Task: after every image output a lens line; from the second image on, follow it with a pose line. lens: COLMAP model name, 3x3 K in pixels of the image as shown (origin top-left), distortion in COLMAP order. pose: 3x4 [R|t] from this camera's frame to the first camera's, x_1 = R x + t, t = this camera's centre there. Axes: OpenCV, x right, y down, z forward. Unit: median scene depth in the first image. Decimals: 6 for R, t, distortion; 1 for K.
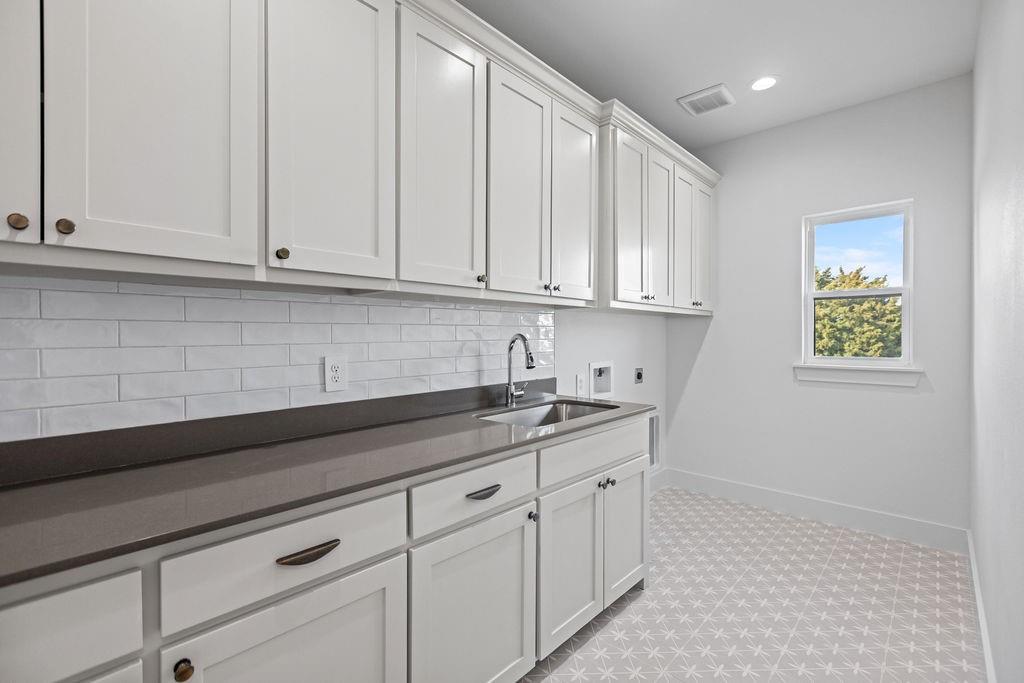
lens RADIAL K [[463.9, 0, 510.5], [0, 463.9, 333.0], [0, 0, 1]] dist [0.001847, 0.000819]
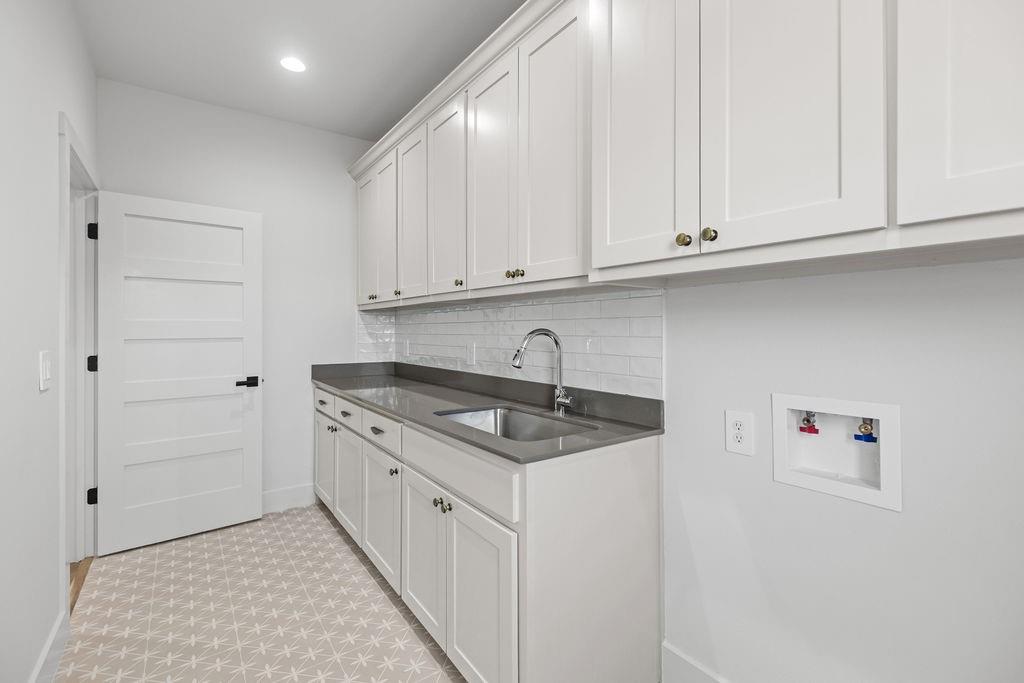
lens RADIAL K [[463.9, 0, 510.5], [0, 463.9, 333.0], [0, 0, 1]] dist [0.001847, 0.000819]
pose [[-0.211937, 0.032982, -0.976727, 0.921920], [0.033910, 0.999077, 0.026379, -0.017217], [0.976695, -0.027530, -0.212860, 1.193967]]
